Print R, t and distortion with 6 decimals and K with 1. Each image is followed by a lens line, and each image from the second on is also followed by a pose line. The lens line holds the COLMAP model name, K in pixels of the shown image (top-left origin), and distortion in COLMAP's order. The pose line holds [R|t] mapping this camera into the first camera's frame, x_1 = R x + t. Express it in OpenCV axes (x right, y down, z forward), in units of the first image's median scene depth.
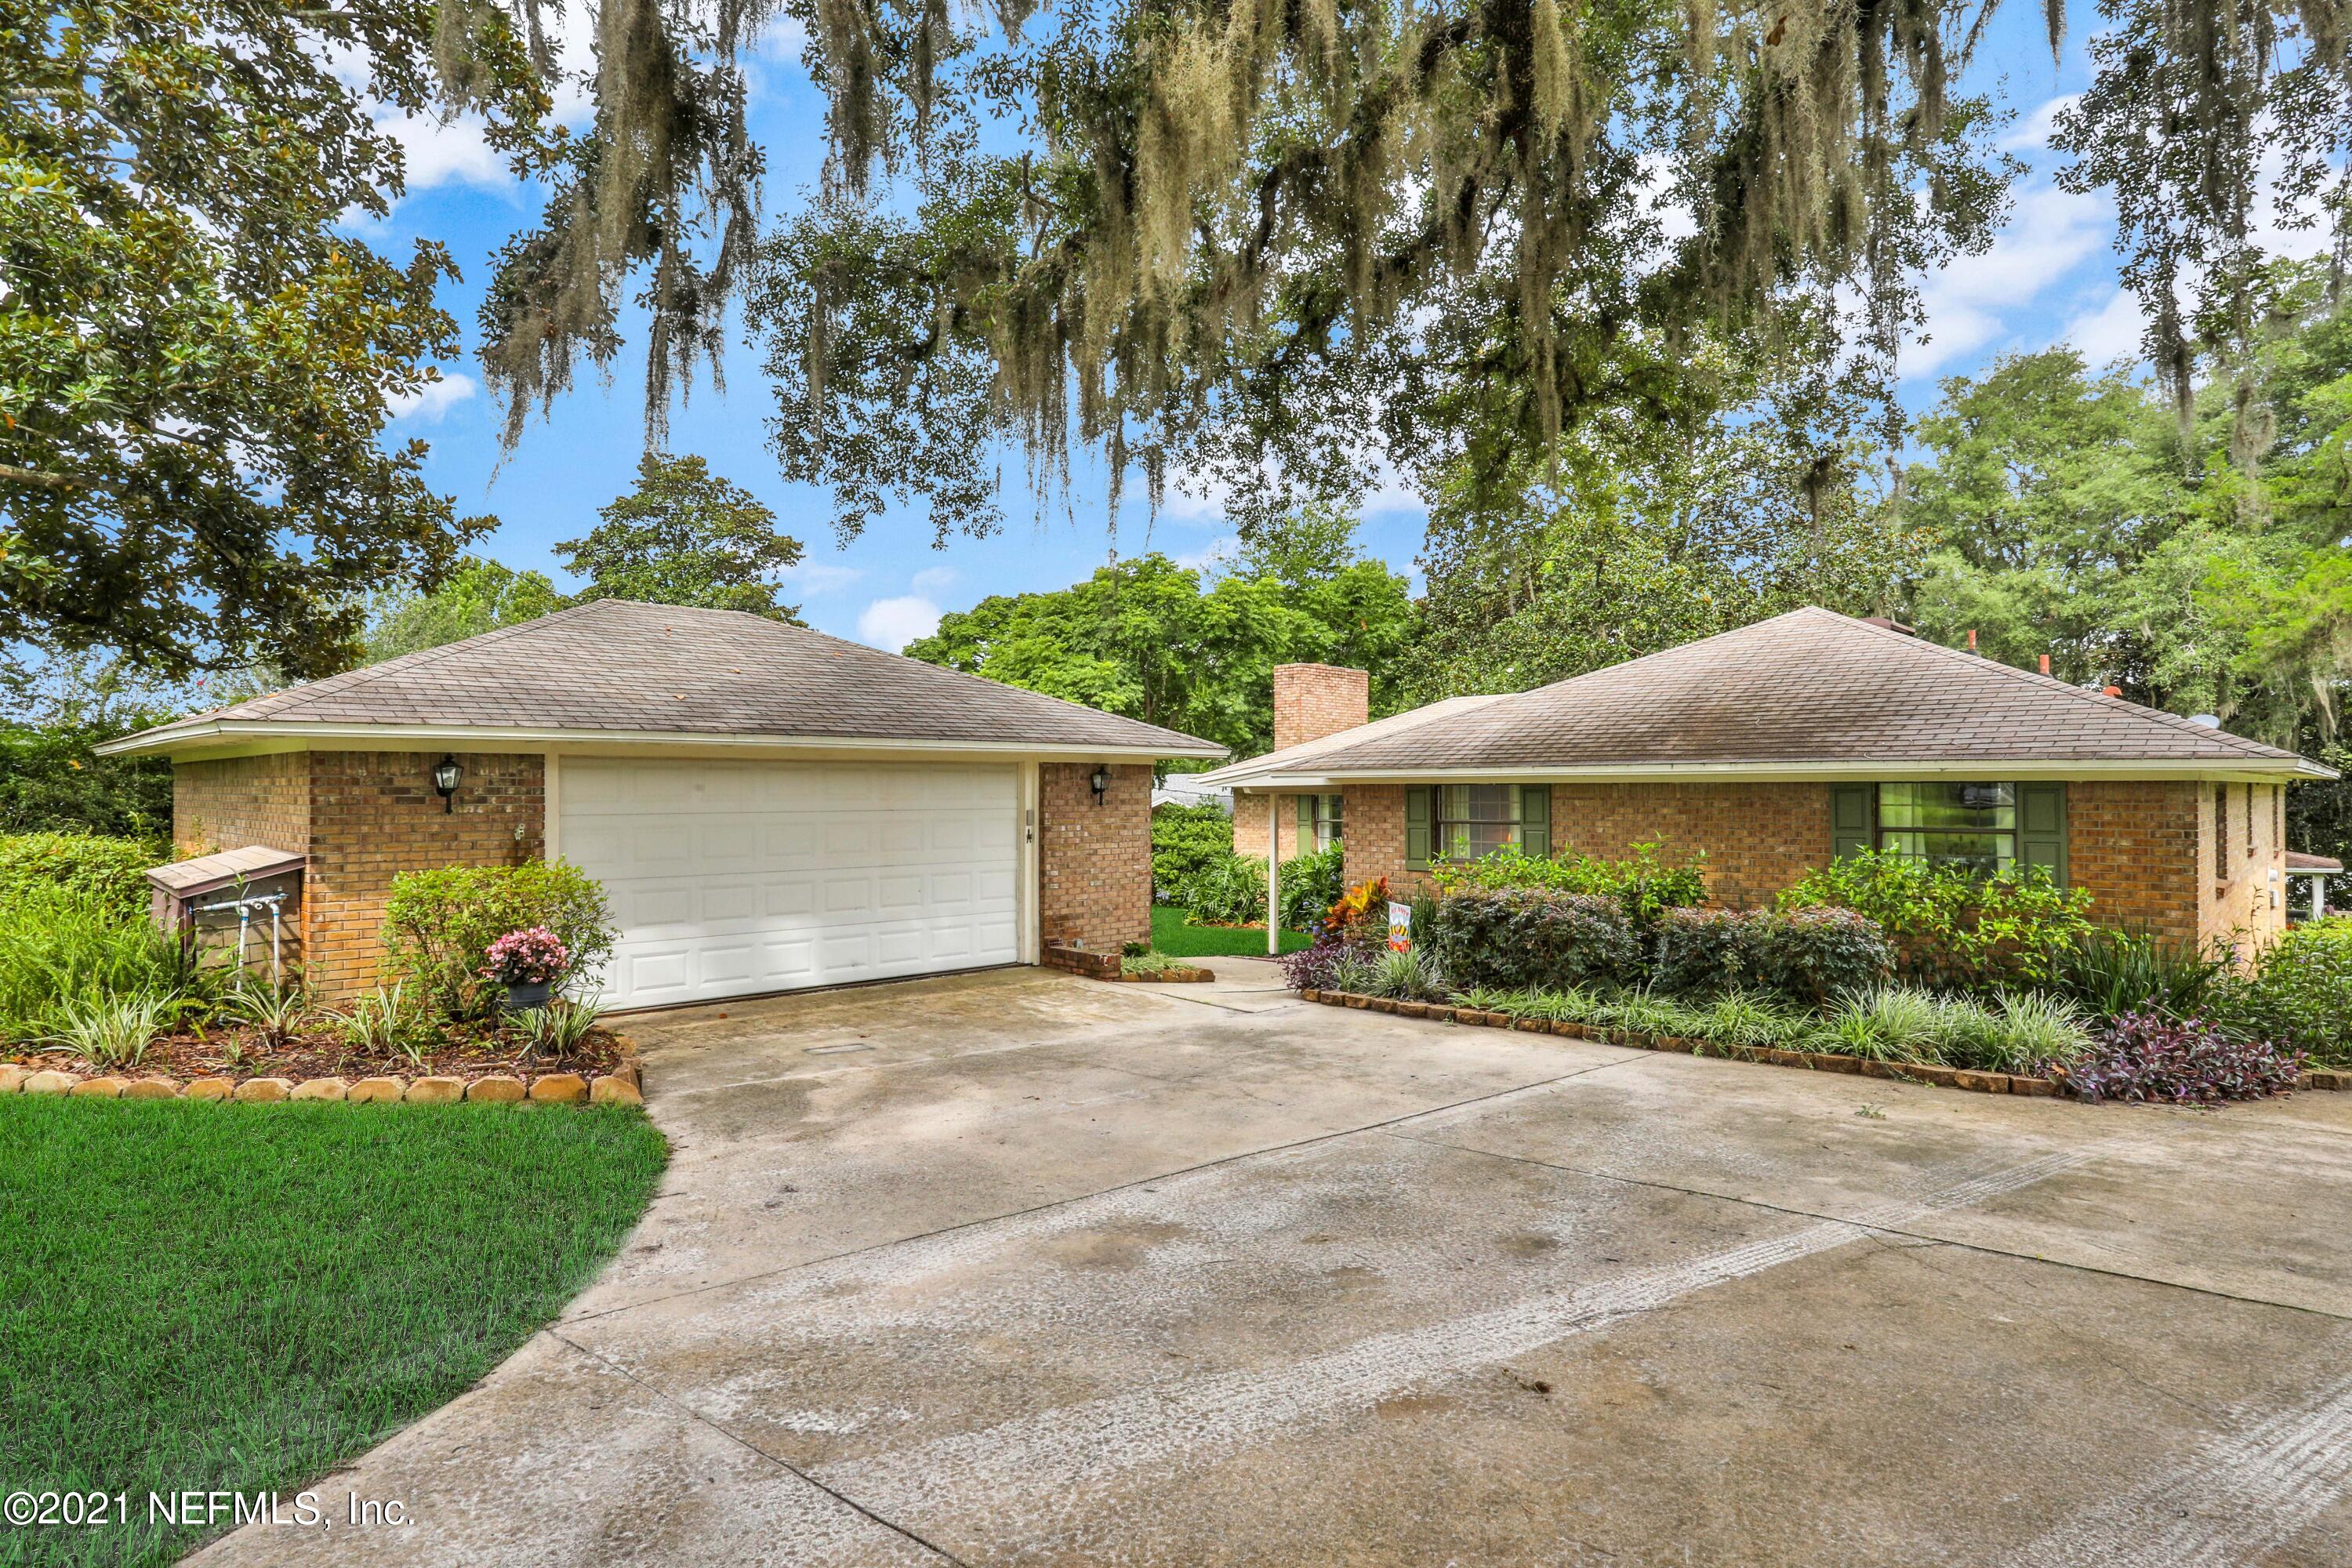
lens RADIAL K [[1256.0, 0, 1176.0], [0, 1256.0, 784.0], [0, 0, 1]] dist [-0.062384, 0.034921]
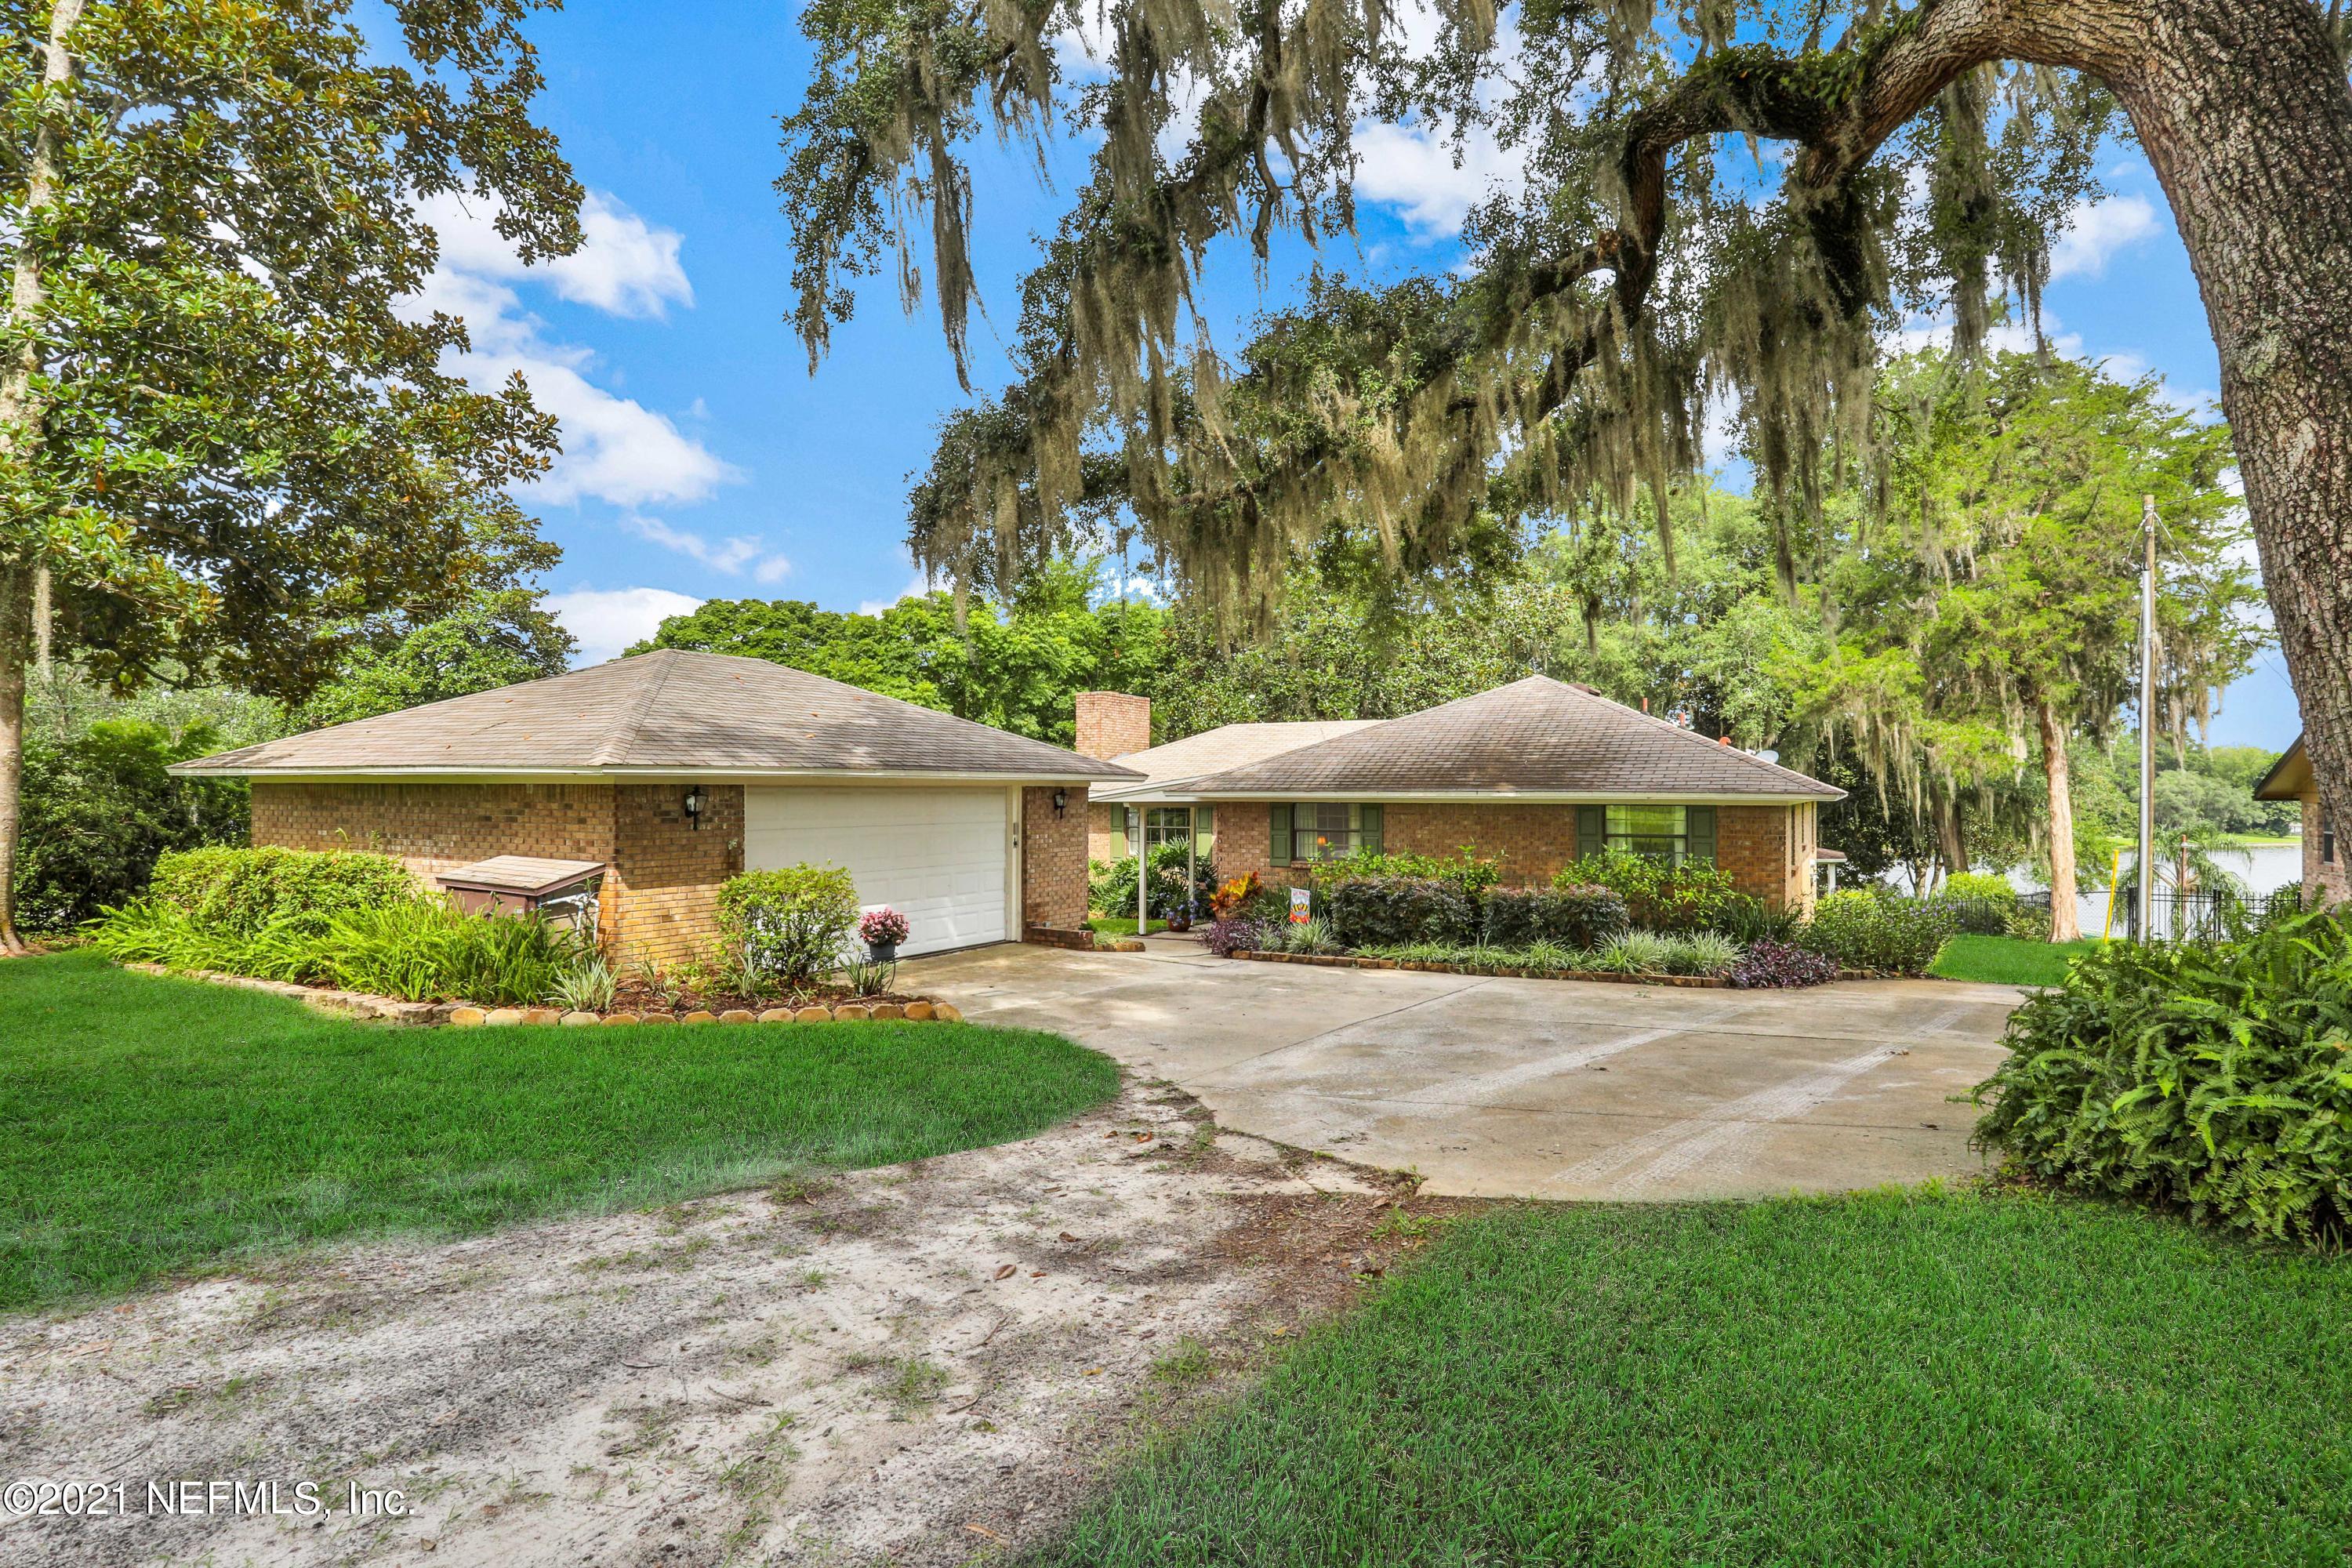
lens RADIAL K [[1256.0, 0, 1176.0], [0, 1256.0, 784.0], [0, 0, 1]] dist [-0.062384, 0.034921]
pose [[0.963253, 0.005801, 0.268532, -0.349483], [-0.005346, 0.999983, -0.002425, -0.019620], [-0.268541, 0.000901, 0.963268, -0.338859]]
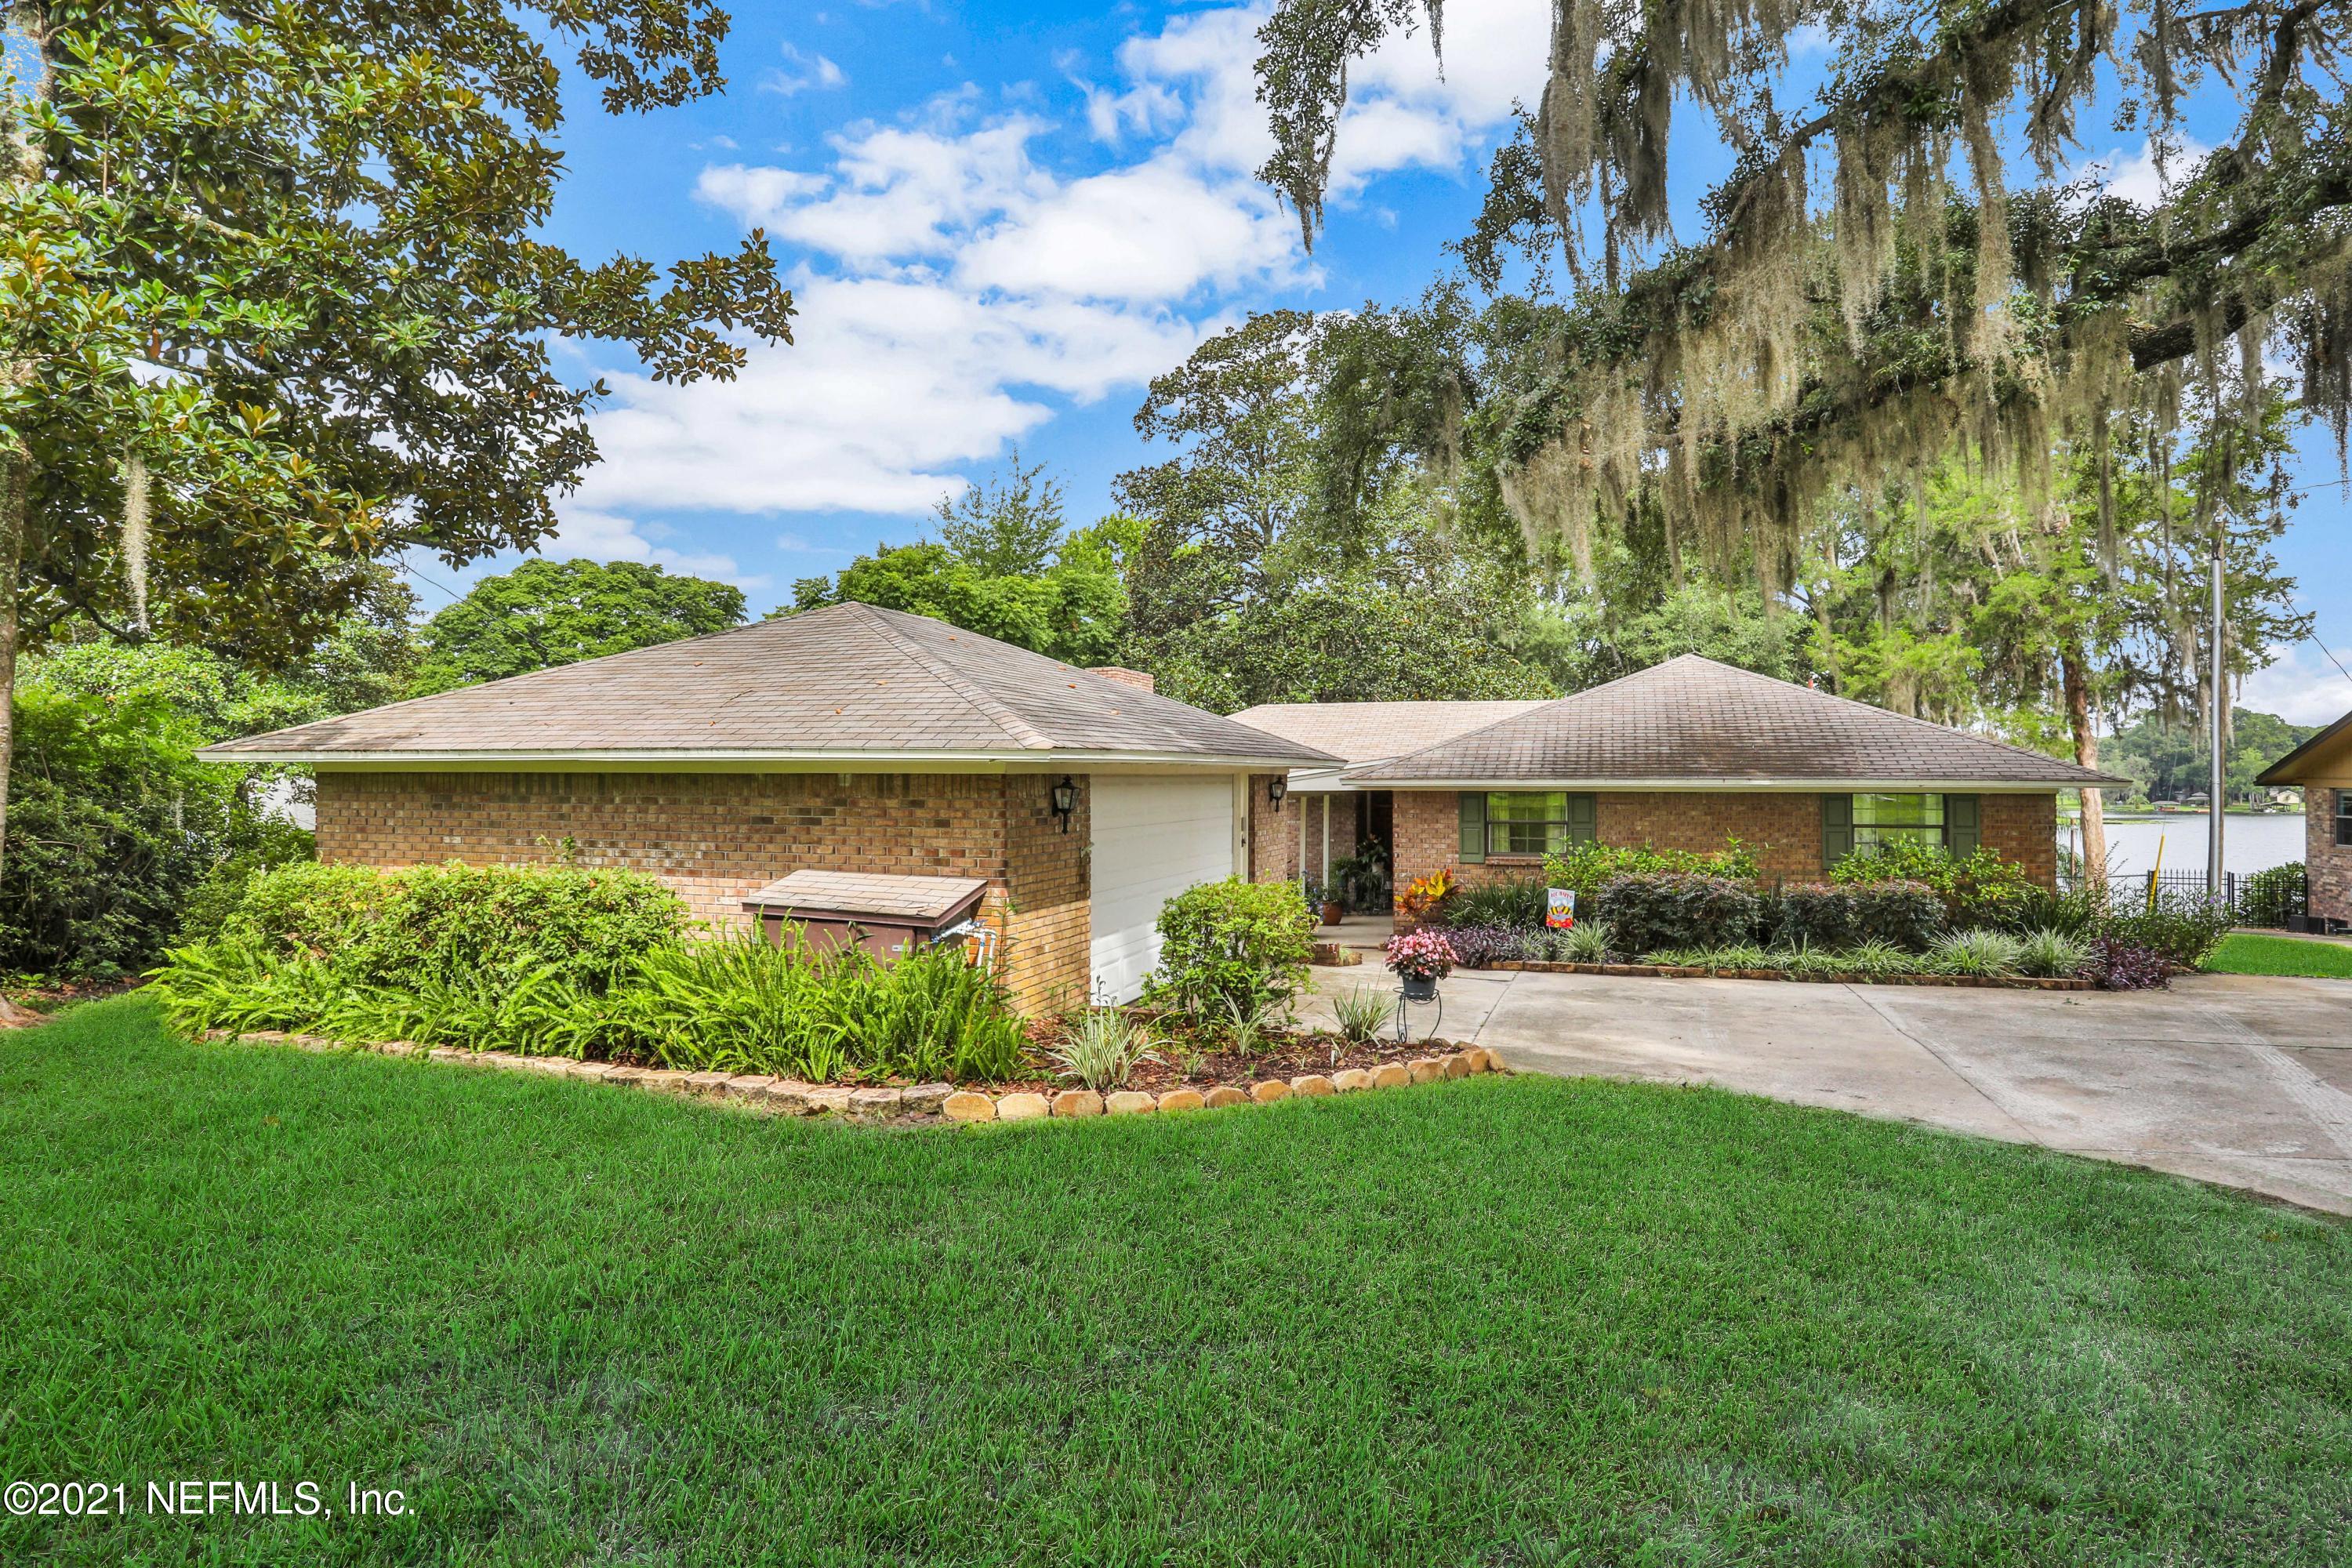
lens RADIAL K [[1300.7, 0, 1192.0], [0, 1300.7, 758.9], [0, 0, 1]] dist [-0.036325, 0.000180]
pose [[0.901733, 0.008346, 0.432213, -0.747075], [-0.004065, 0.999933, -0.010828, -0.020957], [-0.432274, 0.008007, 0.901707, -0.019934]]
